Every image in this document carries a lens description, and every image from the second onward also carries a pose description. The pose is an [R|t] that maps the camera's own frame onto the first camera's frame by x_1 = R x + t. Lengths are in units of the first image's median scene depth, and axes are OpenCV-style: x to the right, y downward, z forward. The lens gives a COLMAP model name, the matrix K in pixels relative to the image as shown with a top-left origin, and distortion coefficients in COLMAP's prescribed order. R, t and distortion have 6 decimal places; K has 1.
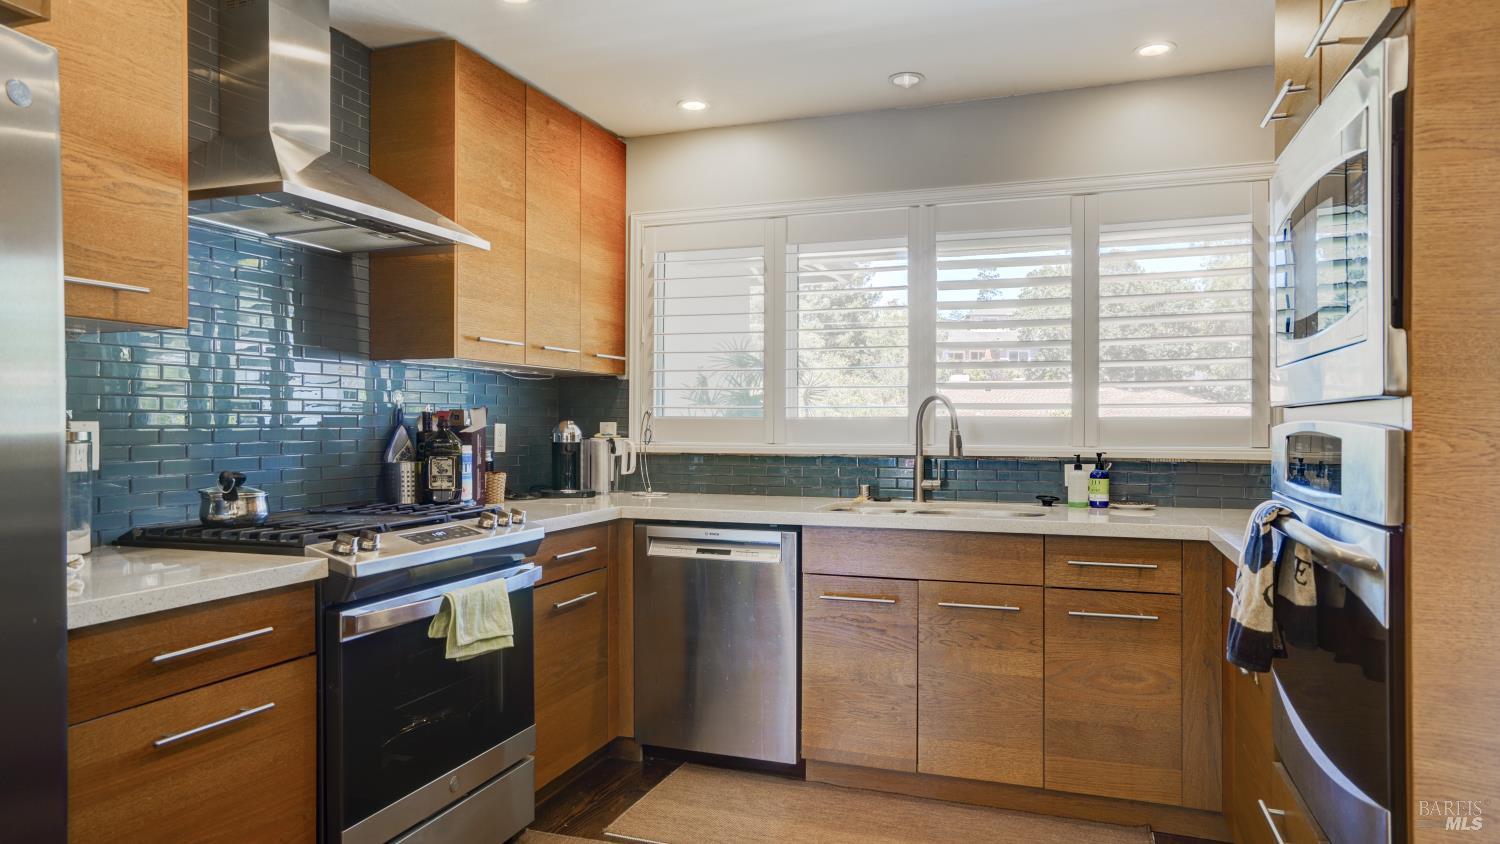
lens RADIAL K [[914.8, 0, 765.8], [0, 914.8, 424.6], [0, 0, 1]] dist [-0.000012, 0.006171]
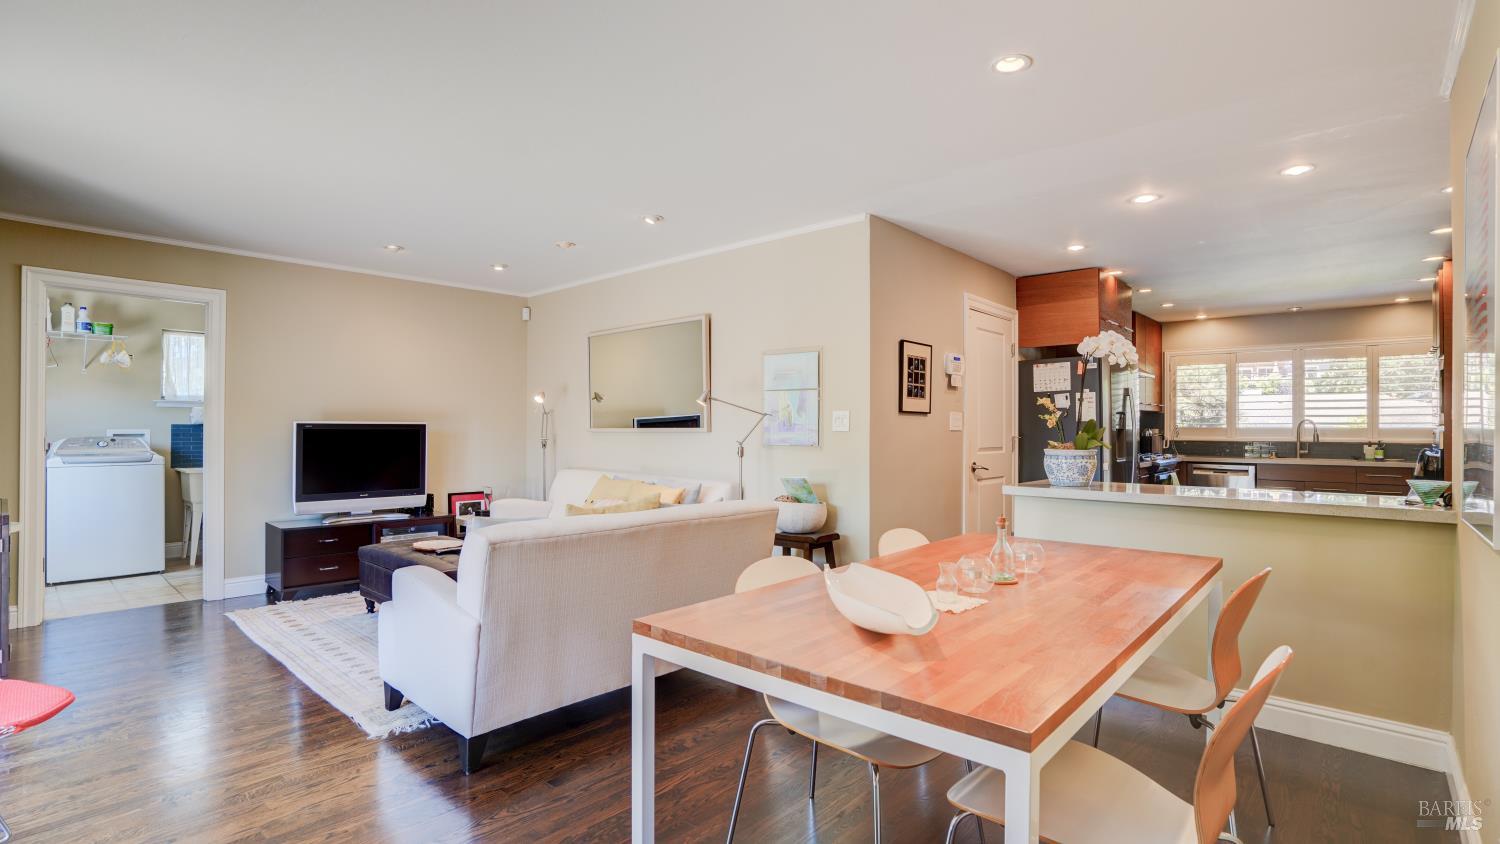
lens RADIAL K [[691.7, 0, 766.5], [0, 691.7, 416.6], [0, 0, 1]] dist [-0.025251, 0.004396]
pose [[0.925622, -0.002023, -0.378444, -0.585263], [-0.004936, 0.999836, -0.017417, 0.003007], [0.378417, 0.017989, 0.925460, -1.639259]]
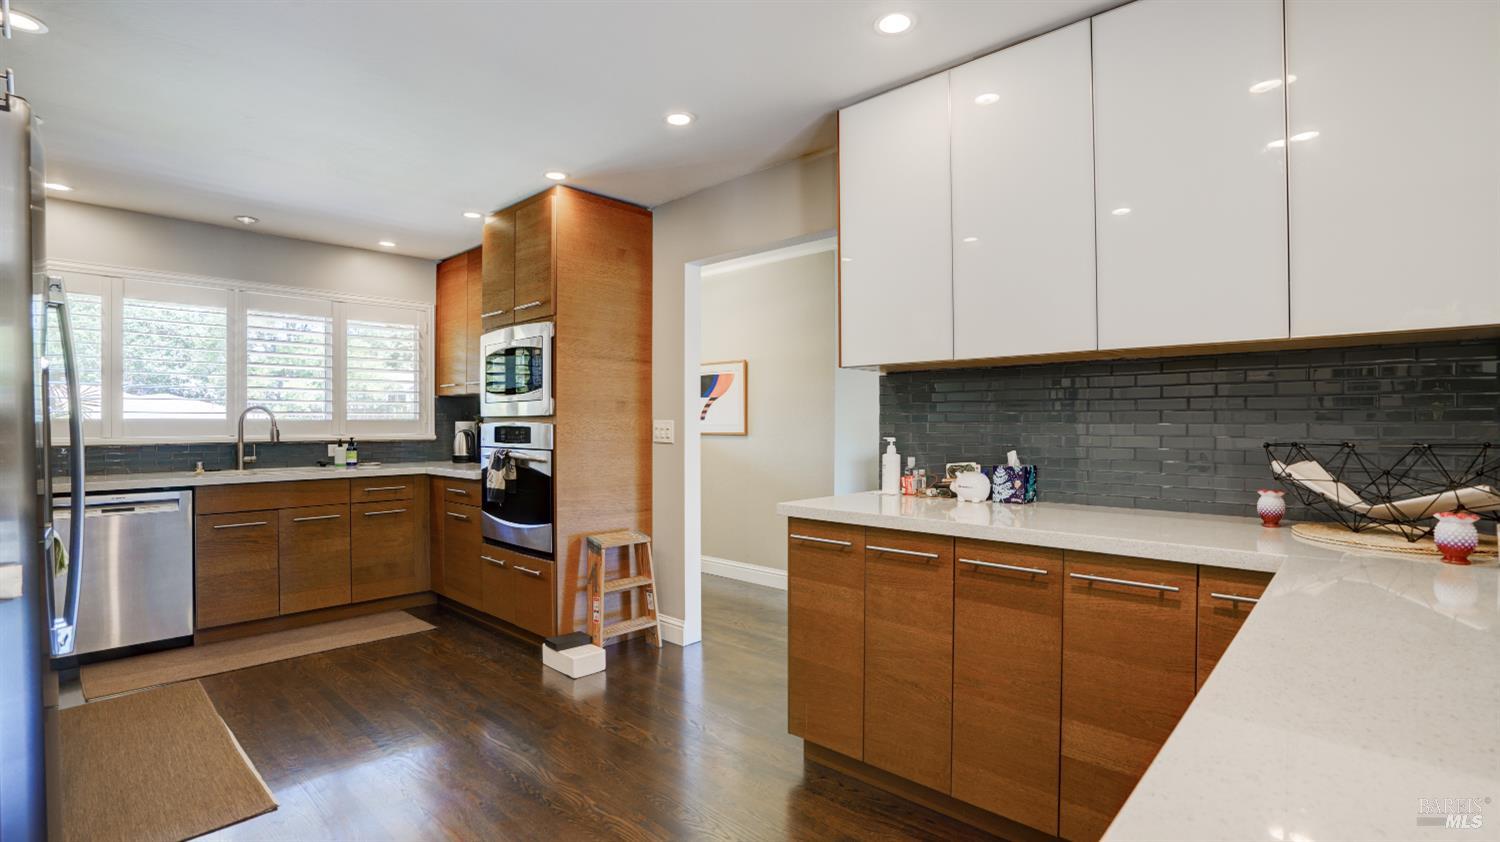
lens RADIAL K [[691.7, 0, 734.0], [0, 691.7, 421.1], [0, 0, 1]] dist [-0.025251, 0.004396]
pose [[0.411972, -0.000238, 0.911197, -0.646976], [0.001844, 0.999998, -0.000572, -0.002065], [-0.911195, 0.001916, 0.411971, -0.350467]]
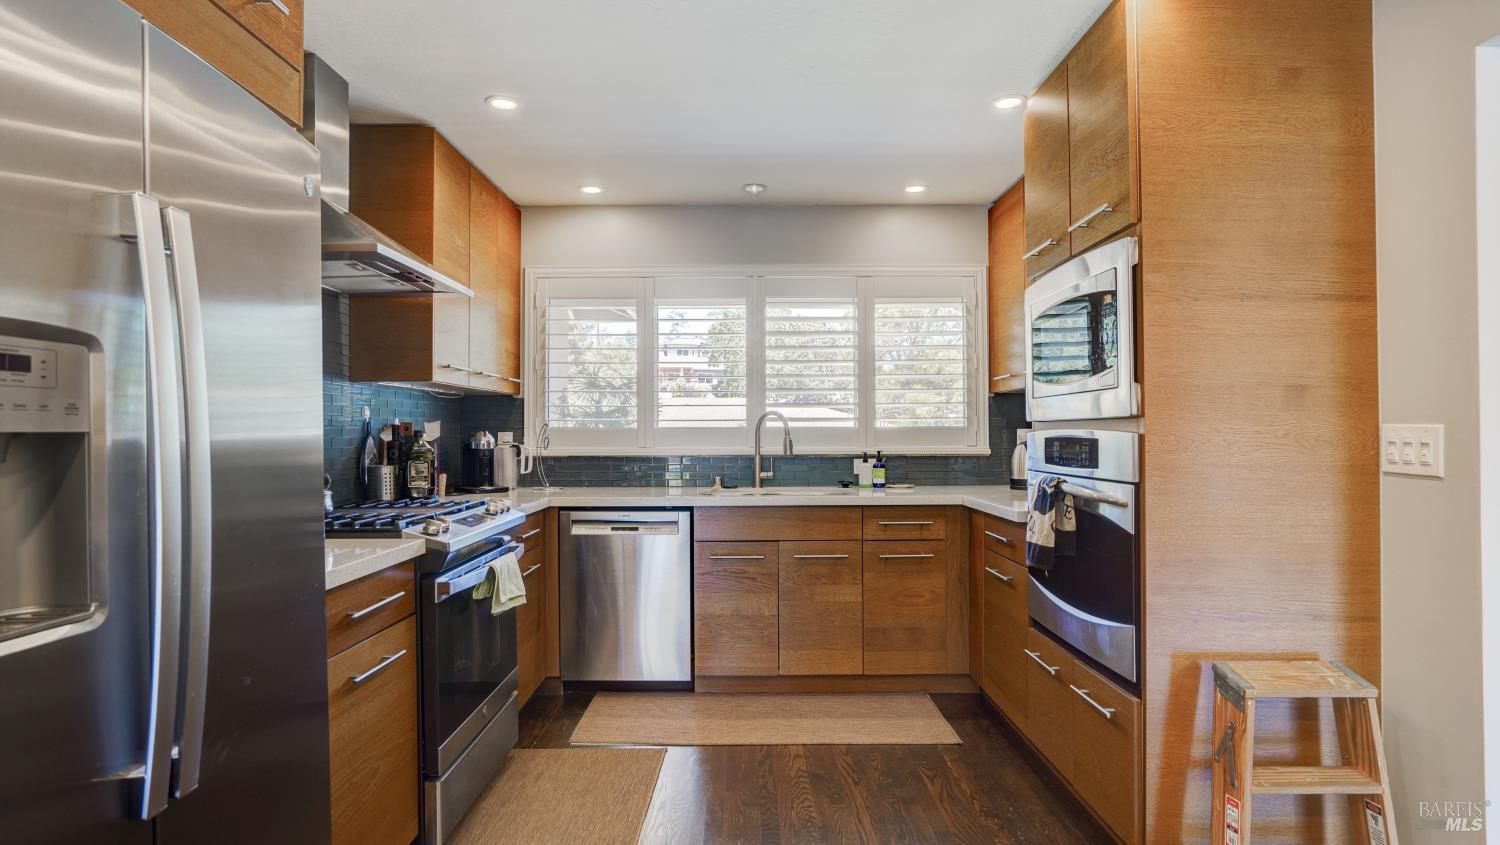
lens RADIAL K [[764.8, 0, 748.5], [0, 764.8, 423.2], [0, 0, 1]] dist [-0.032953, 0.013100]
pose [[0.942337, -0.001468, 0.334662, -0.259808], [0.005546, 0.999922, -0.011229, -0.001600], [-0.334620, 0.012437, 0.942271, -0.107116]]
